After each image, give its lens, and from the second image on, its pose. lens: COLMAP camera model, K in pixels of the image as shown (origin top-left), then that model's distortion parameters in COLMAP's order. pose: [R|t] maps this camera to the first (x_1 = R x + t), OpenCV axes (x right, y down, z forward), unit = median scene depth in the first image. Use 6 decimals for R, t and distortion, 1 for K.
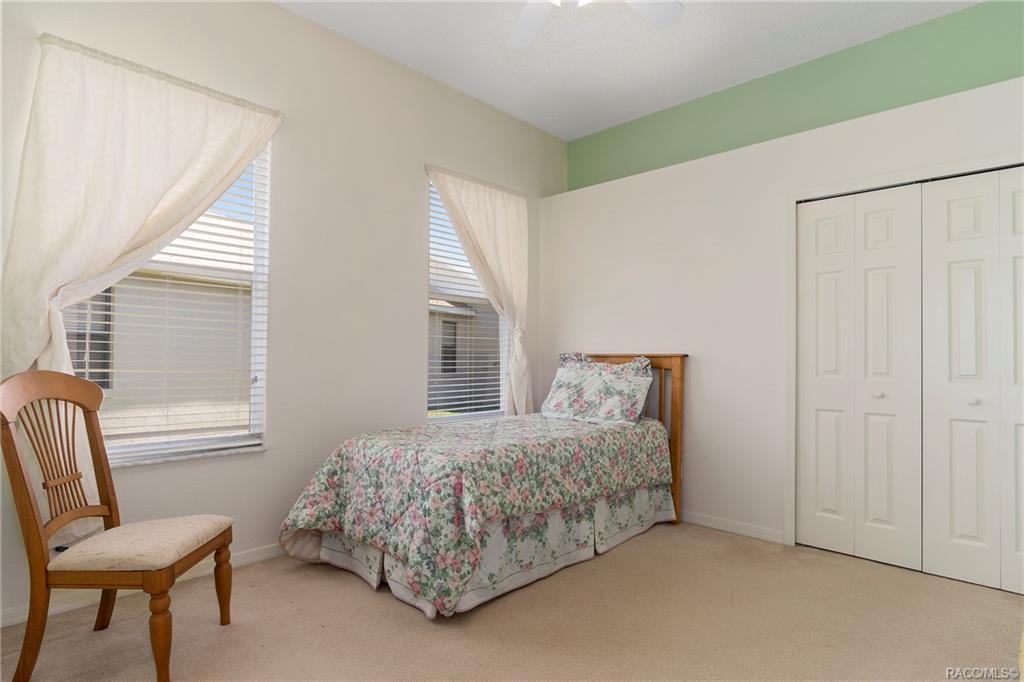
lens RADIAL K [[542.4, 0, 509.5], [0, 542.4, 342.3], [0, 0, 1]] dist [0.002196, -0.003254]
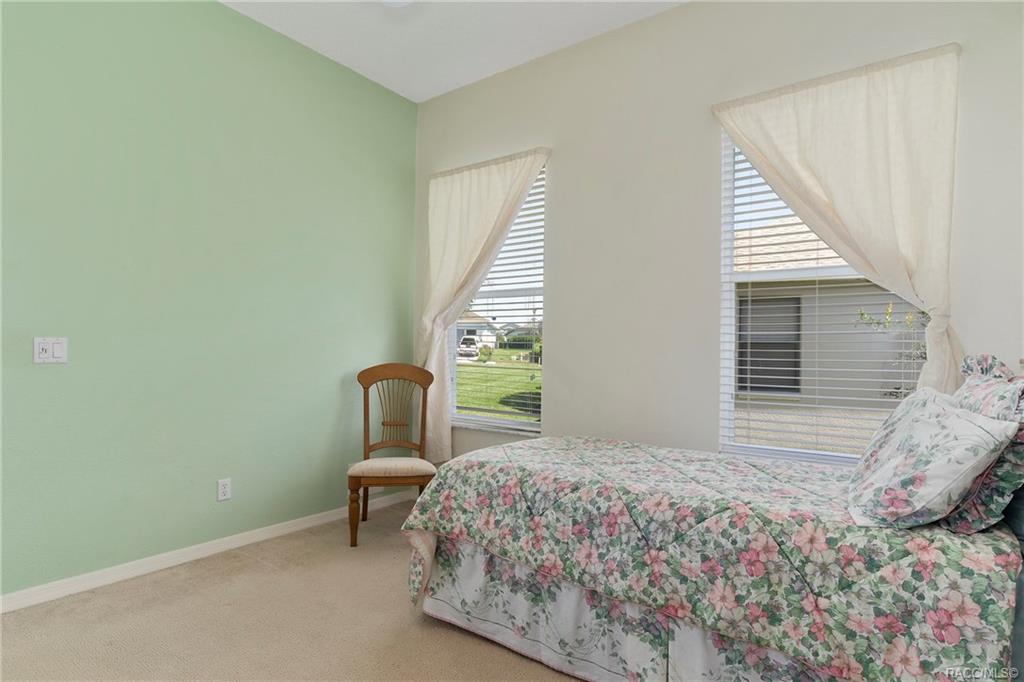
lens RADIAL K [[542.4, 0, 509.6], [0, 542.4, 346.2], [0, 0, 1]] dist [0.002196, -0.003254]
pose [[0.118384, -0.022810, -0.992706, 0.719359], [0.009288, 0.999718, -0.021863, 0.026231], [0.992924, -0.006632, 0.118562, 0.806753]]
